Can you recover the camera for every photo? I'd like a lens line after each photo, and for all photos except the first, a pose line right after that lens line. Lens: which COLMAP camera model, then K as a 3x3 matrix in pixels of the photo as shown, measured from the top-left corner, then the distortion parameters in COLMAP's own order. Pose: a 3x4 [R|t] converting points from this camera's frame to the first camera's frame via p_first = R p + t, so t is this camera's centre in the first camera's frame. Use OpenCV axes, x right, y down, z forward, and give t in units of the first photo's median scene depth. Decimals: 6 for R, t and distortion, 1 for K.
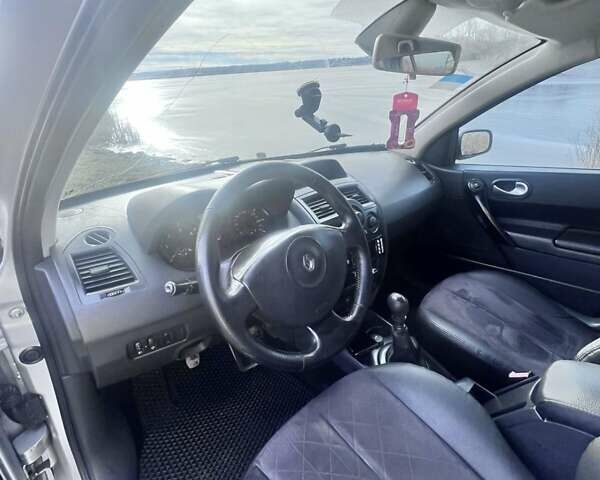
lens RADIAL K [[317.1, 0, 300.0], [0, 317.1, 240.0], [0, 0, 1]] dist [-0.001597, -0.000065]
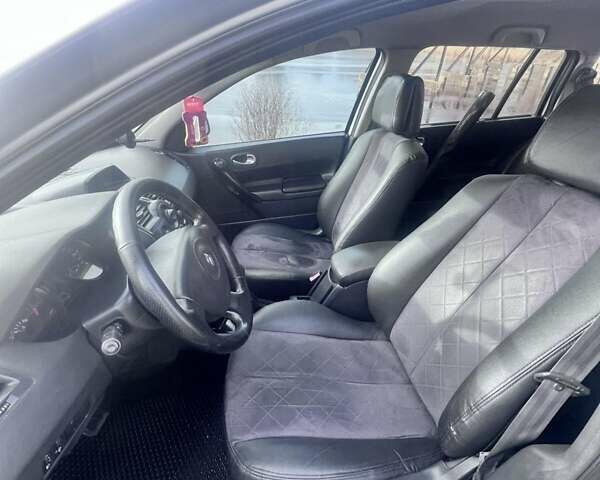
lens RADIAL K [[317.1, 0, 300.0], [0, 317.1, 240.0], [0, 0, 1]] dist [-0.001597, -0.000065]
pose [[0.586684, -0.364584, 0.723105, -0.289209], [0.318310, 0.924874, 0.208056, -0.062618], [-0.744634, 0.108109, 0.658660, 0.004247]]
